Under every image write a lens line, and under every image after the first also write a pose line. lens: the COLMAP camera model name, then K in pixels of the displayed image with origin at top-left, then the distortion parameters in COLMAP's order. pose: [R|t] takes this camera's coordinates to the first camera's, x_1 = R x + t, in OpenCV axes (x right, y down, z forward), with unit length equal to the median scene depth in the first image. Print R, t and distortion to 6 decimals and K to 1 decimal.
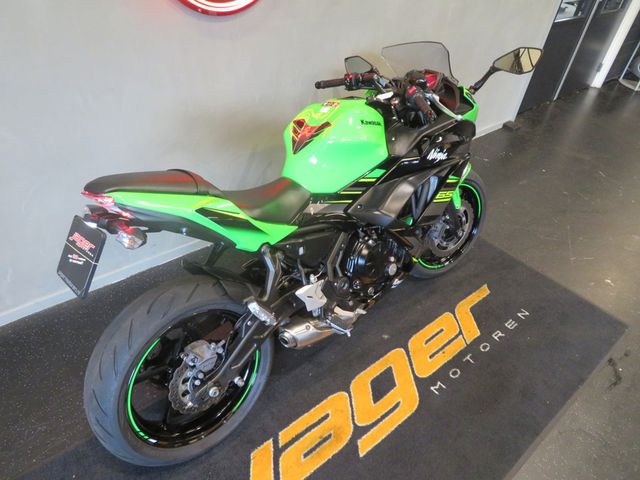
lens RADIAL K [[455.9, 0, 320.0], [0, 455.9, 240.0], [0, 0, 1]] dist [-0.006152, 0.008223]
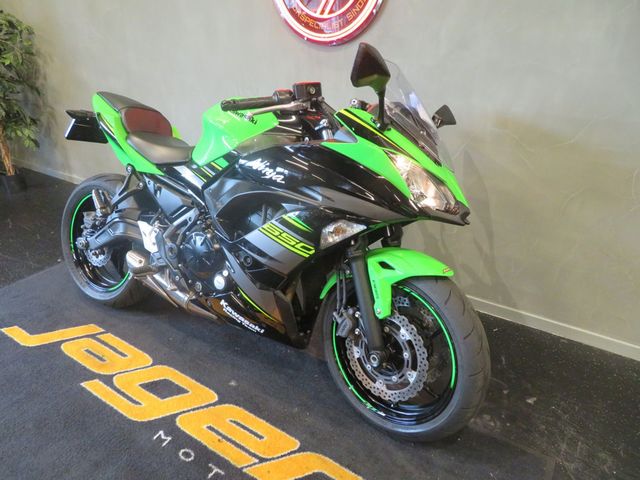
lens RADIAL K [[455.9, 0, 320.0], [0, 455.9, 240.0], [0, 0, 1]] dist [-0.006152, 0.008223]
pose [[0.272082, 0.322900, -0.906480, 1.085705], [-0.581112, 0.805985, 0.112680, -0.237404], [0.766994, 0.496109, 0.406935, 0.819619]]
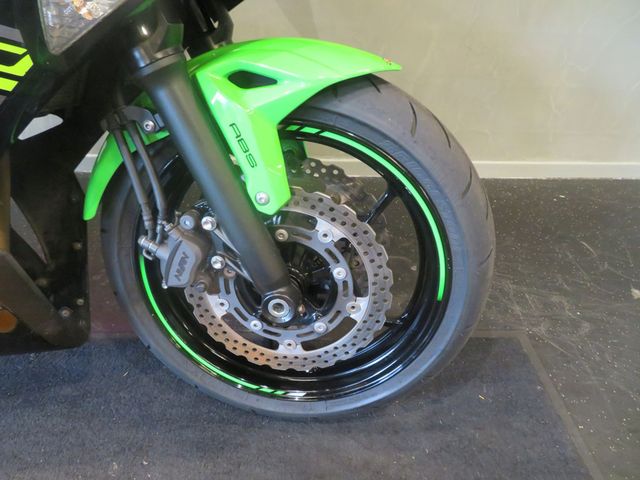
lens RADIAL K [[458.7, 0, 320.0], [0, 458.7, 240.0], [0, 0, 1]] dist [-0.005139, 0.001737]
pose [[0.786830, 0.319616, -0.527962, 0.621157], [-0.358637, 0.932984, 0.030325, -0.096148], [0.502273, 0.165486, 0.848726, 1.044430]]
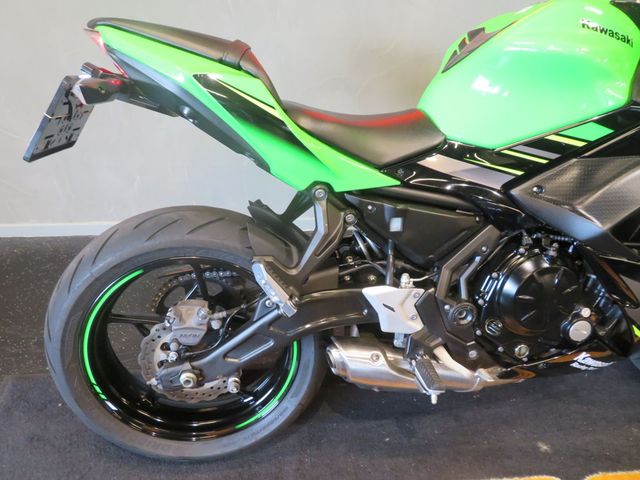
lens RADIAL K [[455.9, 0, 320.0], [0, 455.9, 240.0], [0, 0, 1]] dist [-0.006152, 0.008223]
pose [[0.811165, 0.281307, -0.512717, 0.170435], [-0.319409, 0.947506, 0.014525, 0.058444], [0.489888, 0.151984, 0.858435, 0.412234]]
